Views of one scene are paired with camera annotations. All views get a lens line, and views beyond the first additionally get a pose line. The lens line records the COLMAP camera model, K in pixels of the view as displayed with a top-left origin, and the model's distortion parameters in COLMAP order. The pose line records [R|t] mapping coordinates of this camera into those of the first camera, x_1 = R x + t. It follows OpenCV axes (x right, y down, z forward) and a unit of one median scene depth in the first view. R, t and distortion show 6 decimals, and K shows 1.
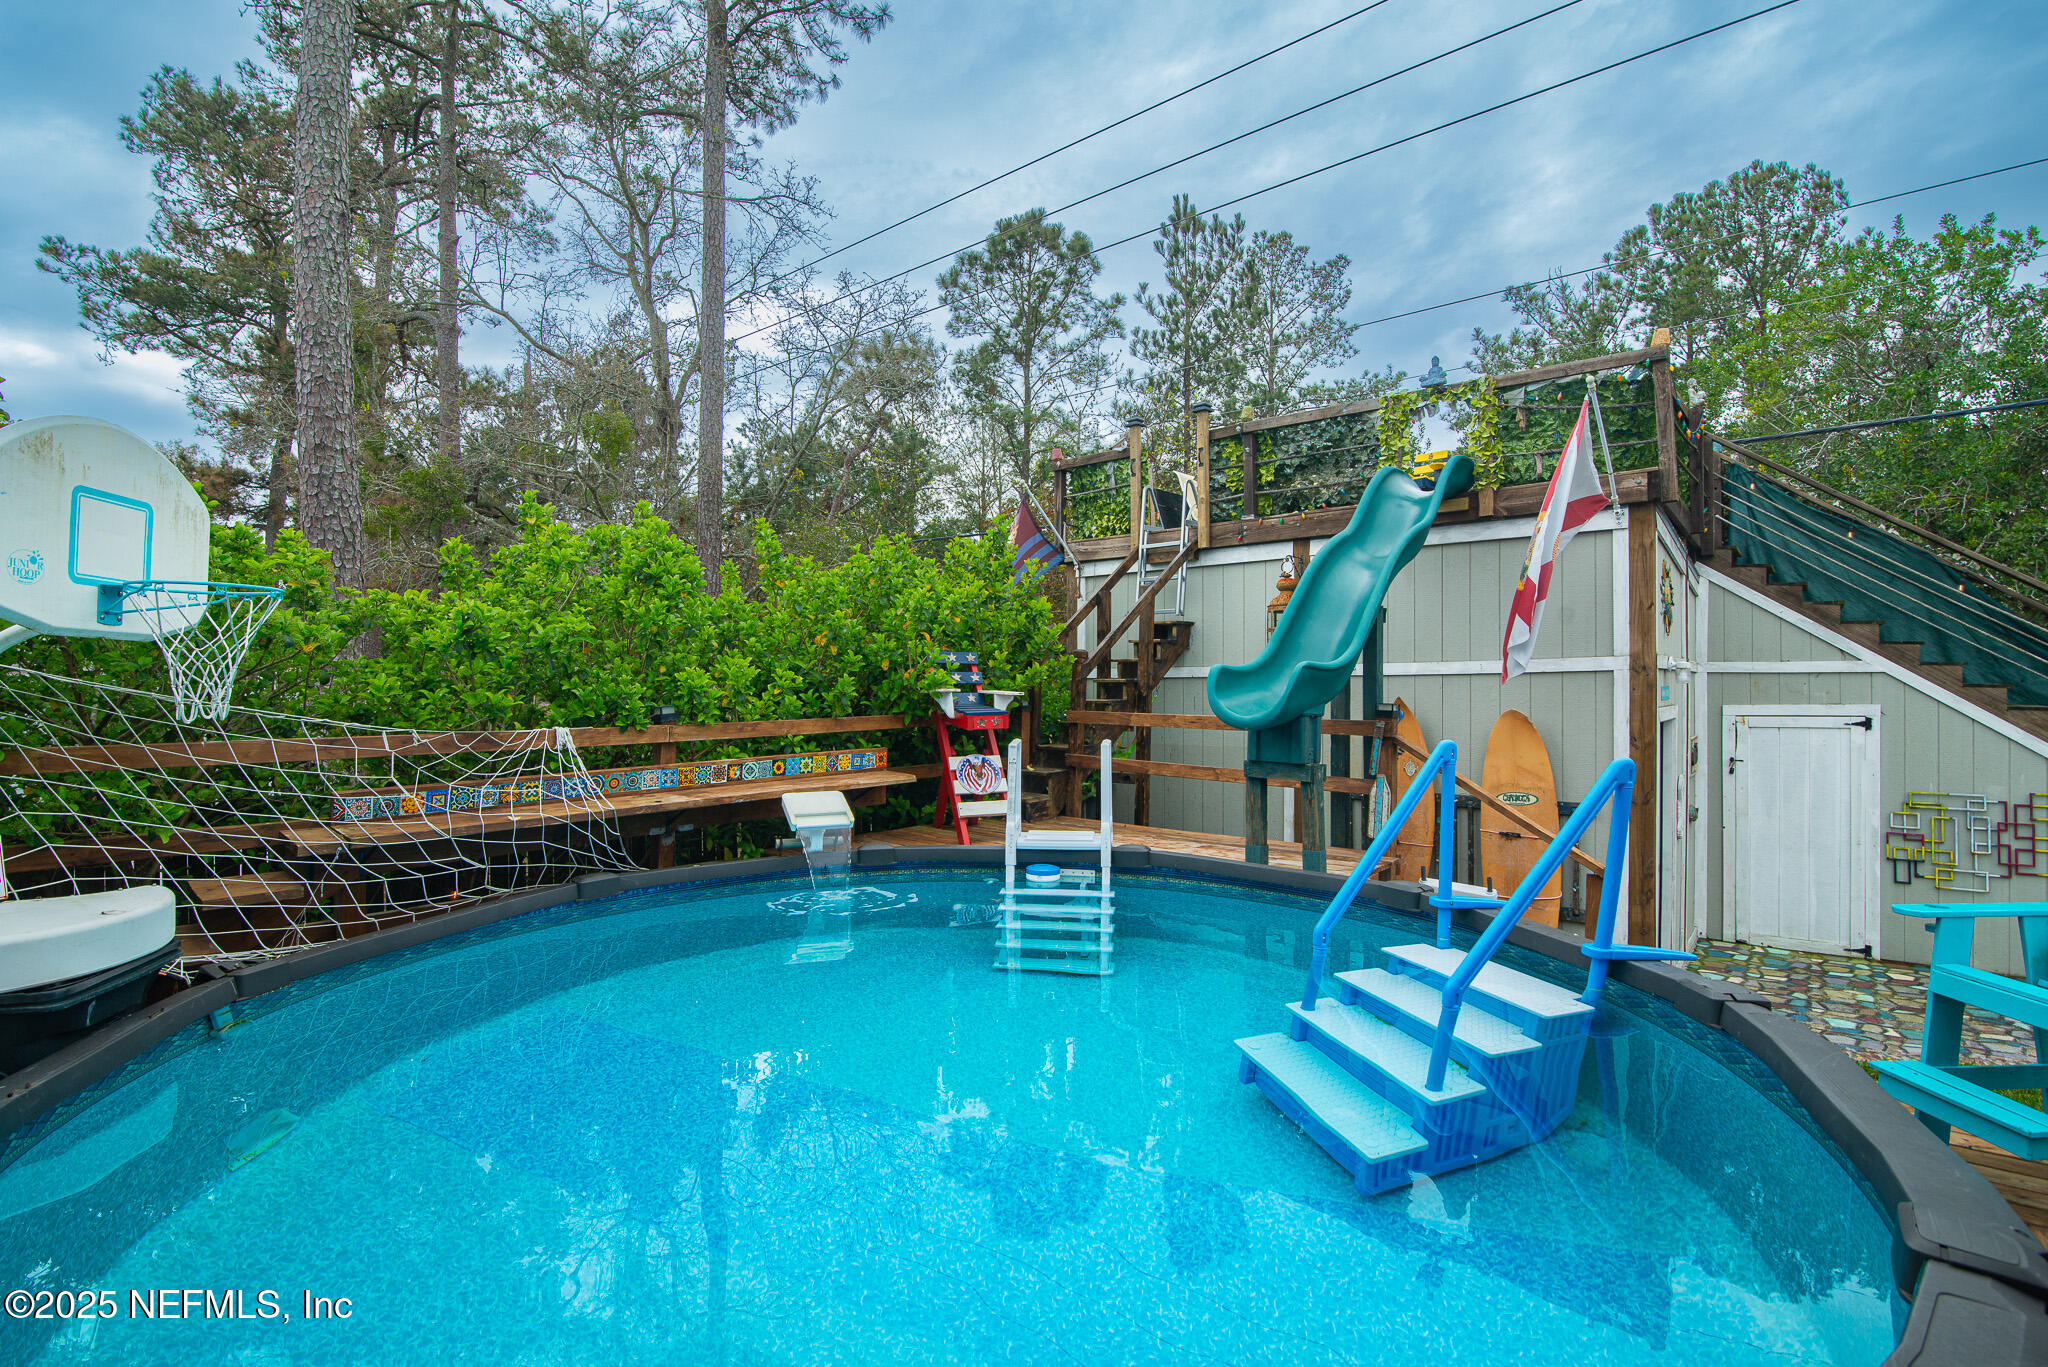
lens RADIAL K [[938.9, 0, 1025.7], [0, 938.9, 680.0], [0, 0, 1]] dist [-0.020774, 0.000797]
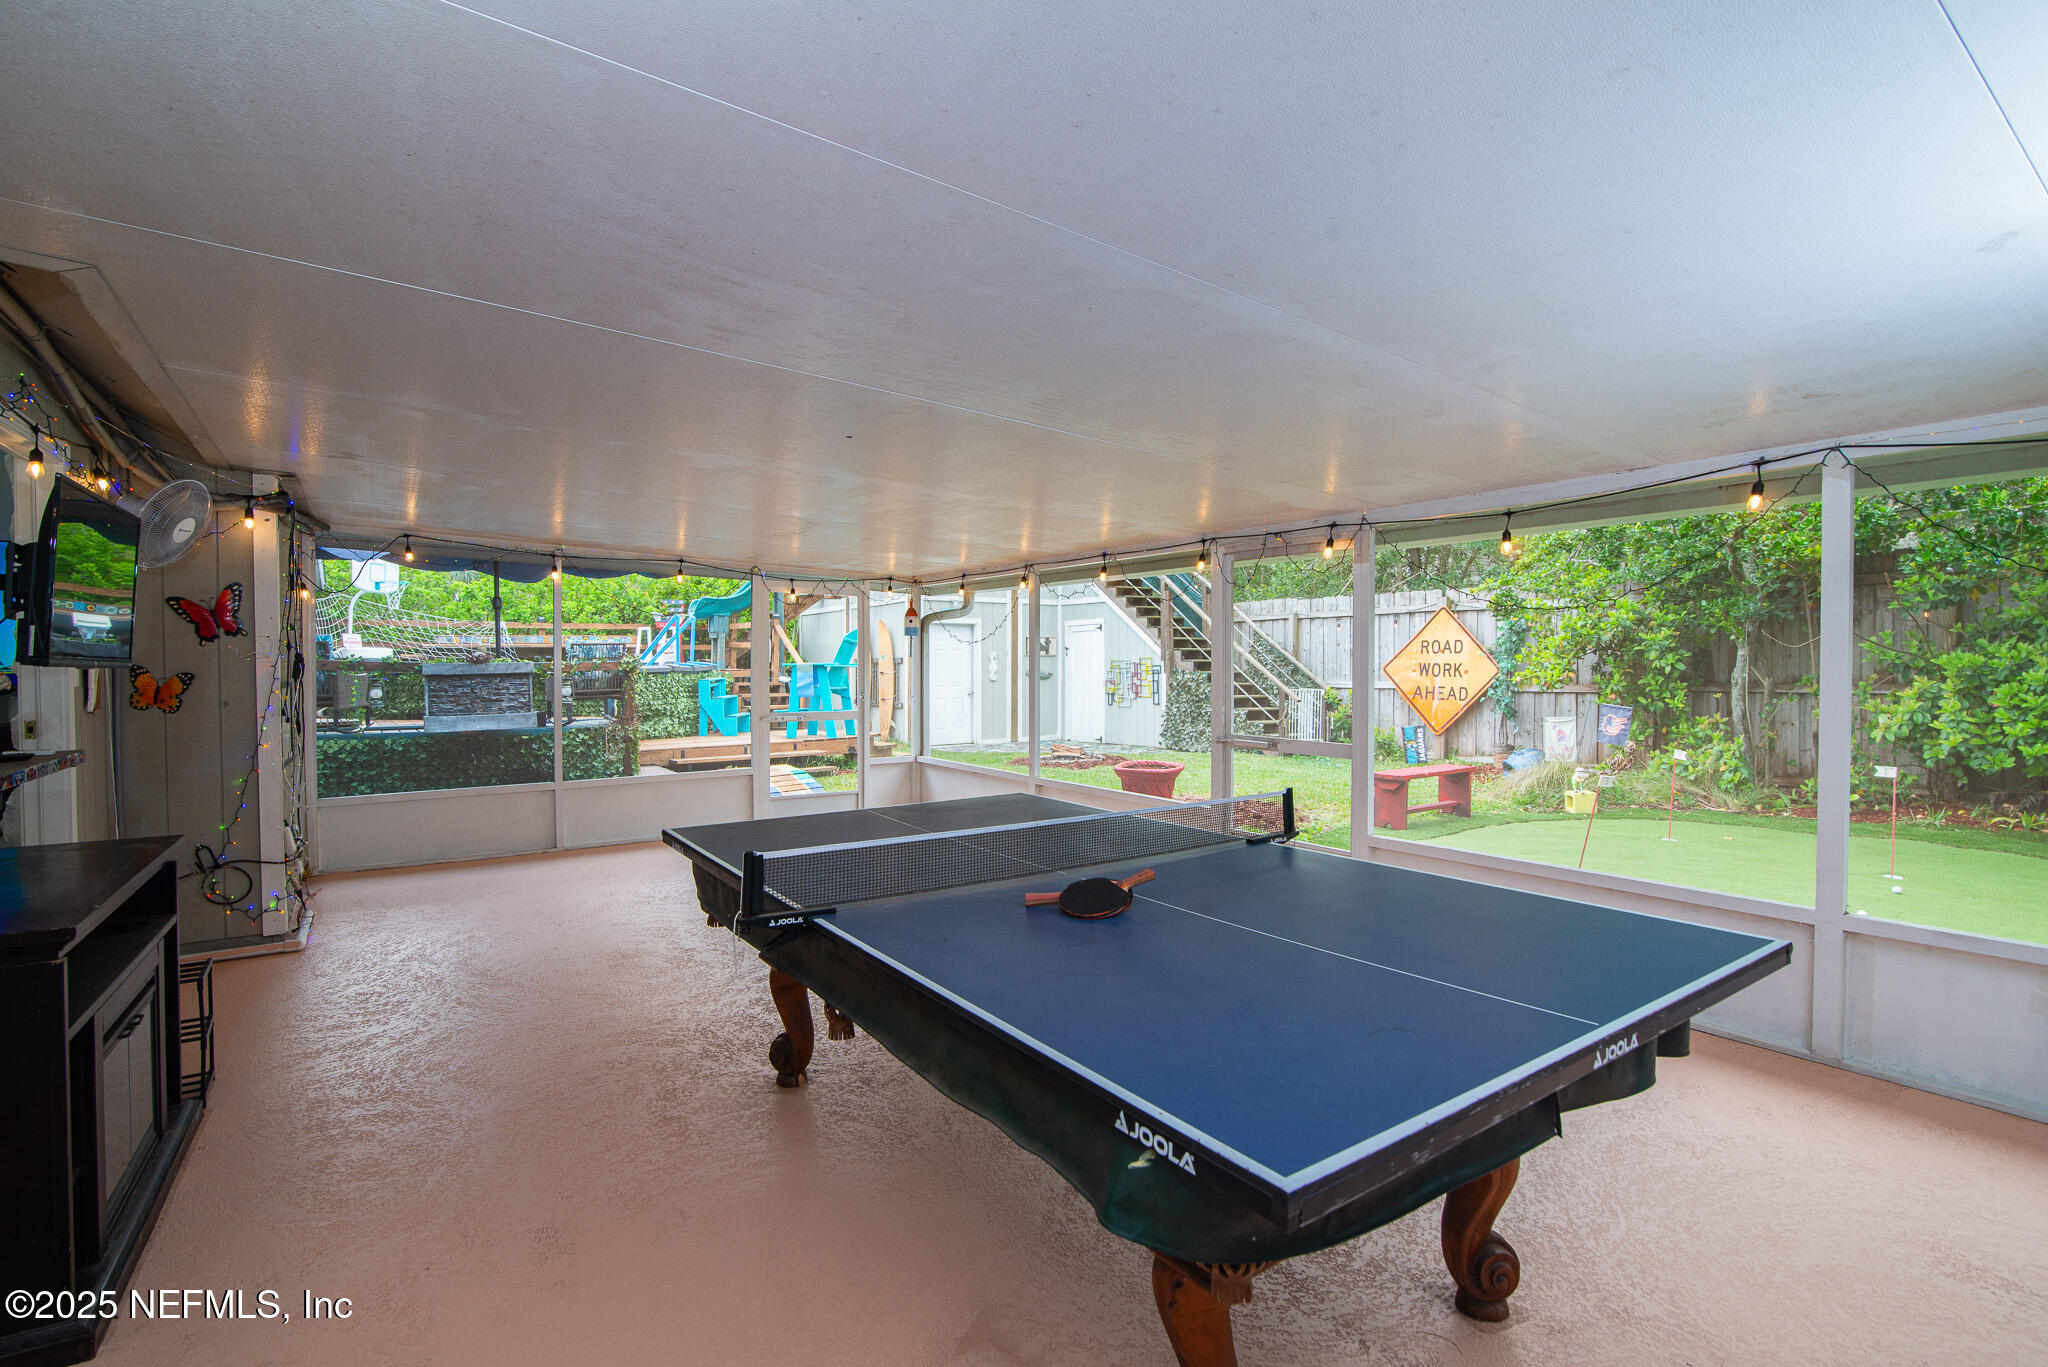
lens RADIAL K [[938.9, 0, 1013.6], [0, 938.9, 672.9], [0, 0, 1]] dist [-0.020774, 0.000797]
pose [[0.971232, -0.001204, -0.238134, 1.251432], [0.005472, 0.999836, 0.017263, 0.113905], [0.238074, -0.018069, 0.971079, -1.085997]]
